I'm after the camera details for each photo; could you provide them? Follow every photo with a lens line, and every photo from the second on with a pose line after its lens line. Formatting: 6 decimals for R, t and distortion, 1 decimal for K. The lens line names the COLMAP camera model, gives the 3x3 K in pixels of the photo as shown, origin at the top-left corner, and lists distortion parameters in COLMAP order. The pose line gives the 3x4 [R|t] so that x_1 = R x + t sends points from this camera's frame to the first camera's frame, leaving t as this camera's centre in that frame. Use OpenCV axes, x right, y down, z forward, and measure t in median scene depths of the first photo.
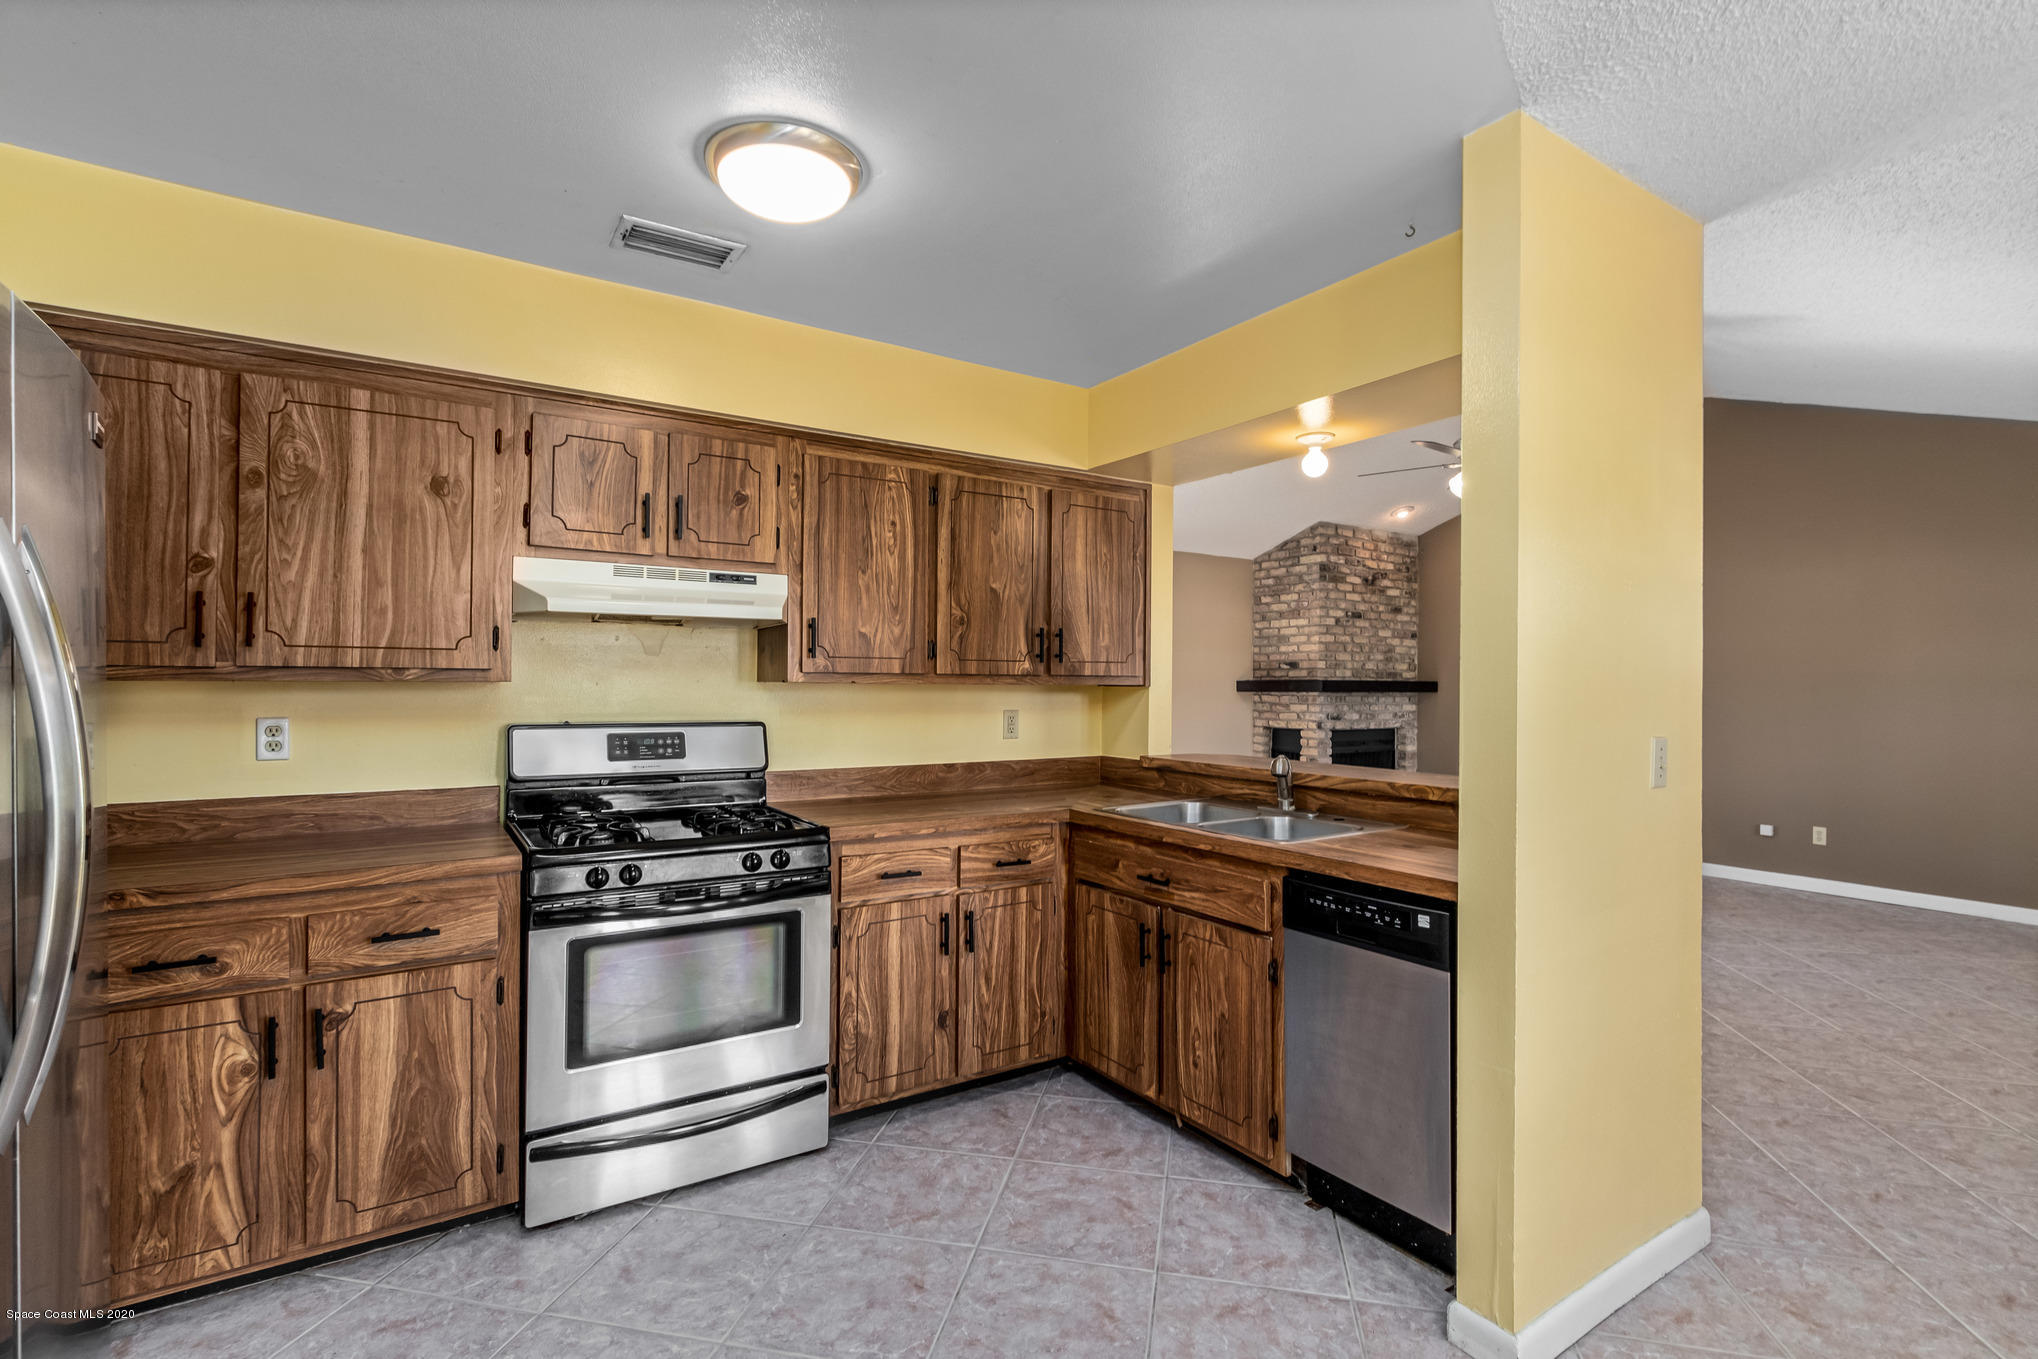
lens RADIAL K [[940.7, 0, 1034.2], [0, 940.7, 676.9], [0, 0, 1]] dist [0.009468, -0.001004]
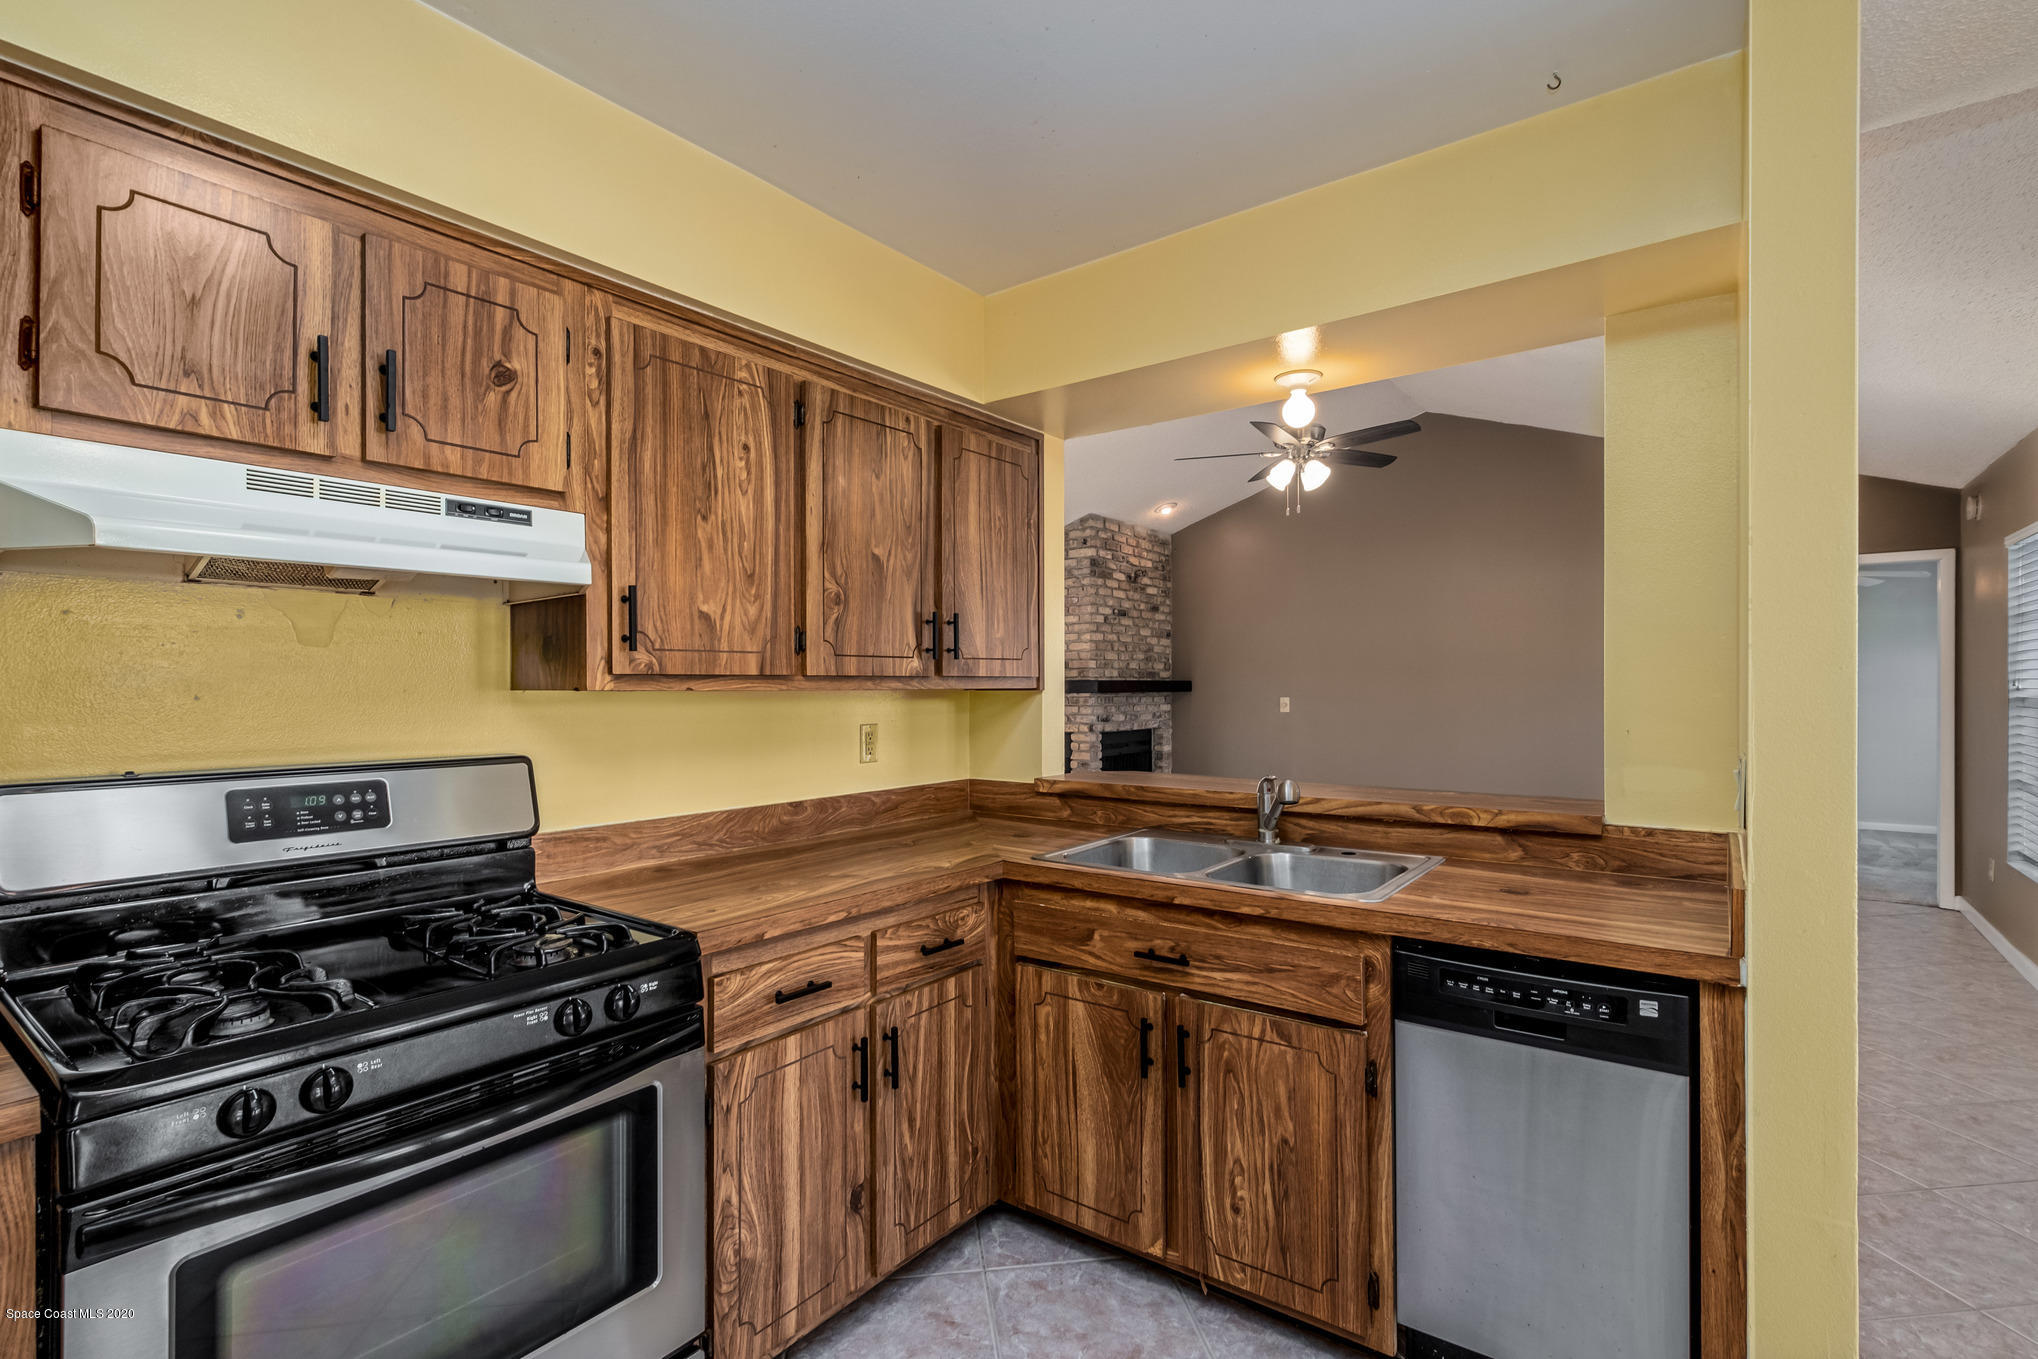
lens RADIAL K [[940.7, 0, 1032.0], [0, 940.7, 684.8], [0, 0, 1]] dist [0.009468, -0.001004]
pose [[0.941470, -0.010165, 0.336944, -0.195261], [0.007915, 0.999936, 0.008053, -0.000757], [-0.337004, -0.004915, 0.941490, 0.328935]]
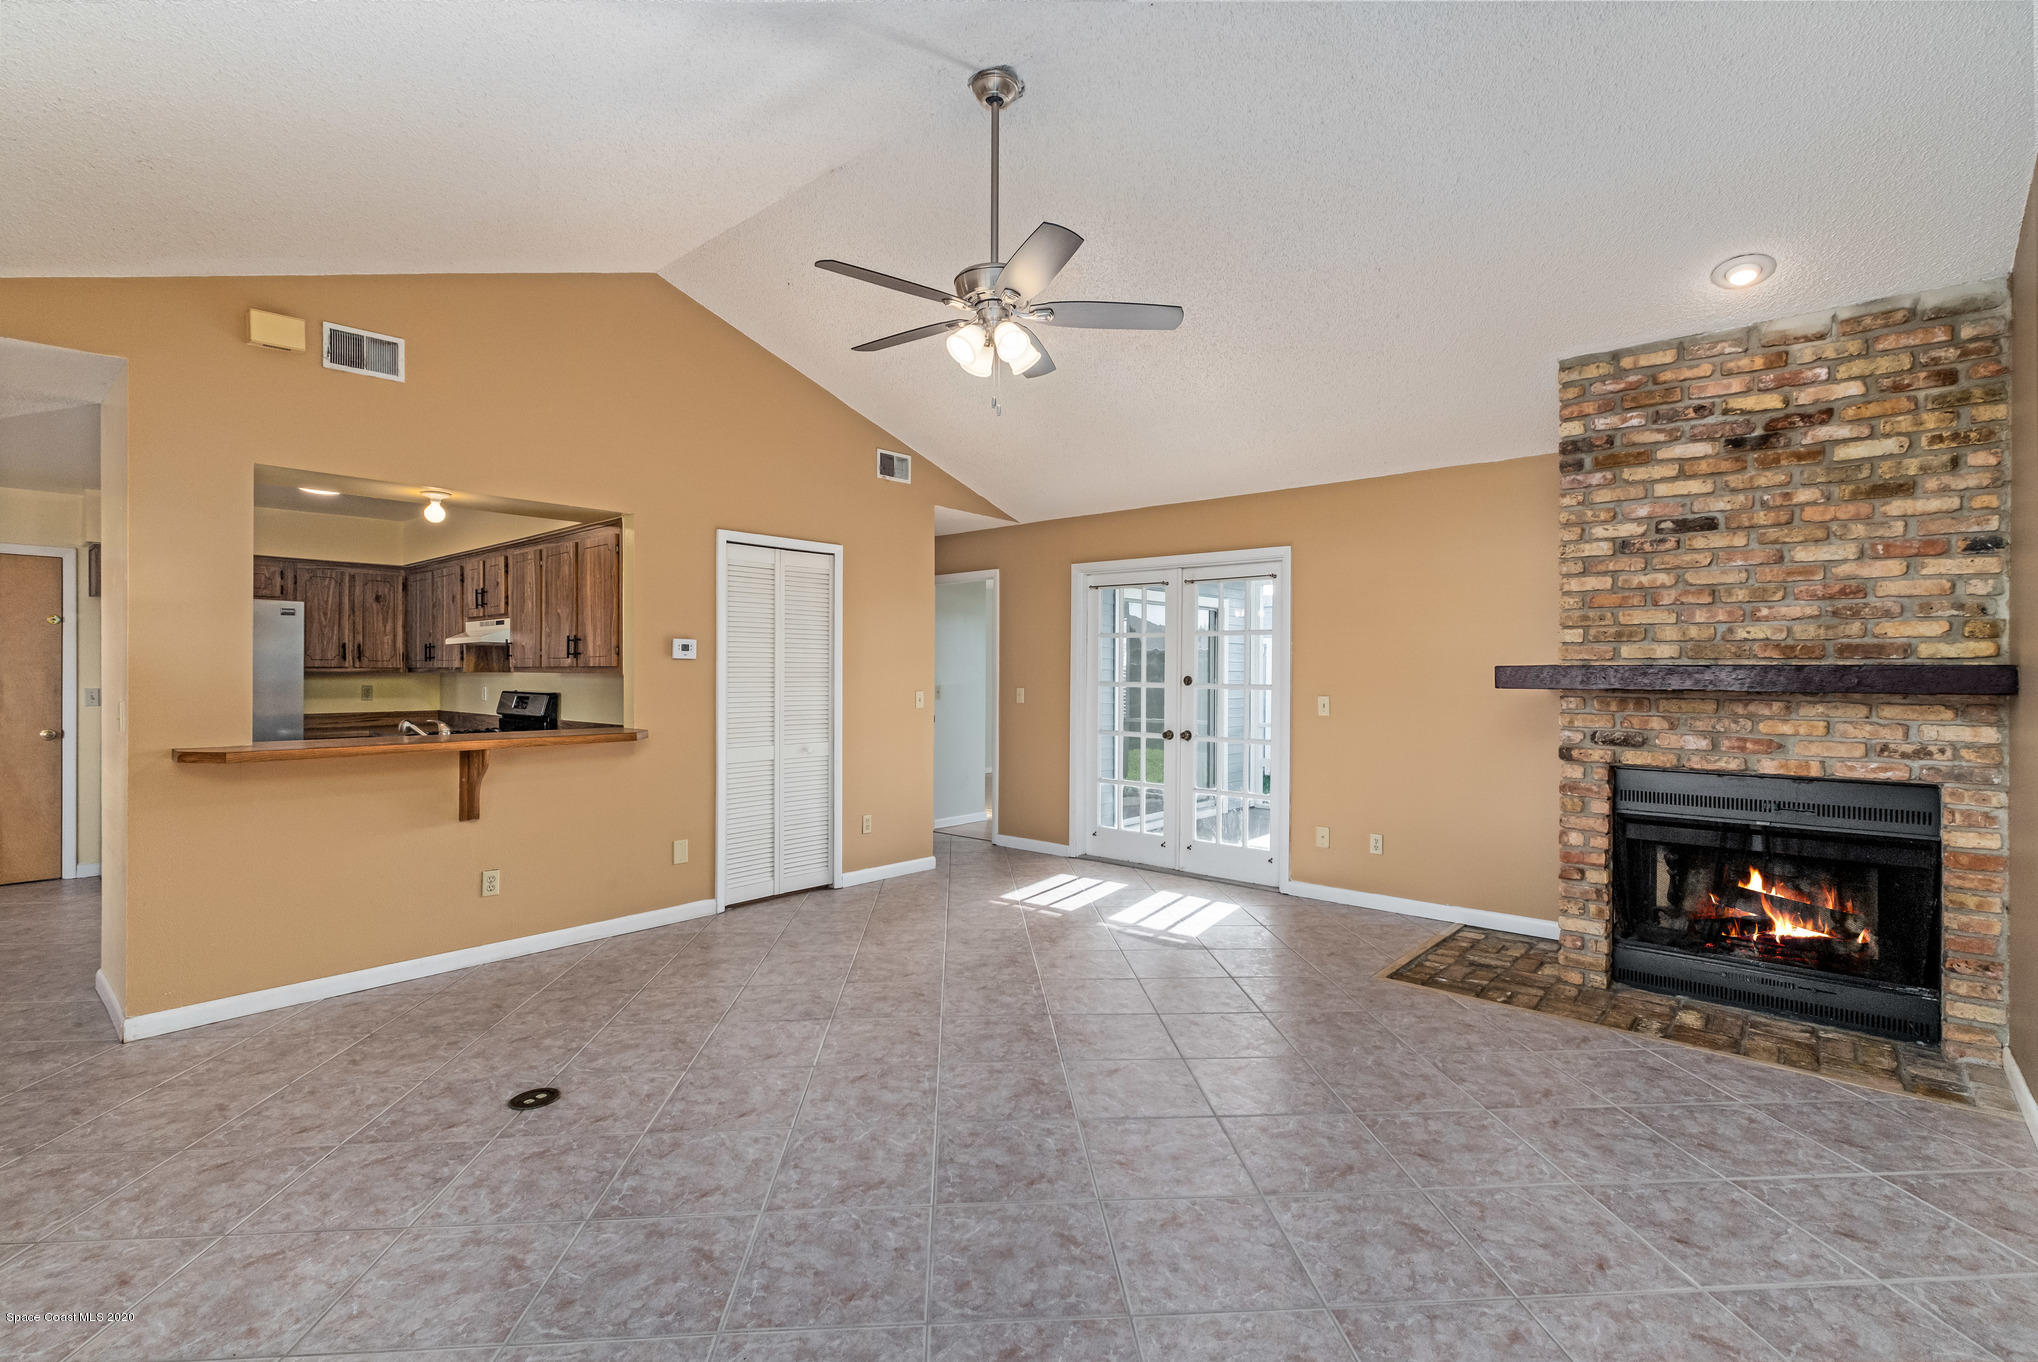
lens RADIAL K [[940.7, 0, 1033.0], [0, 940.7, 664.4], [0, 0, 1]] dist [0.009468, -0.001004]
pose [[0.253939, -0.007108, -0.967194, 1.942598], [0.006552, 0.999963, -0.005629, 0.010477], [0.967198, -0.004908, 0.253976, 1.544241]]
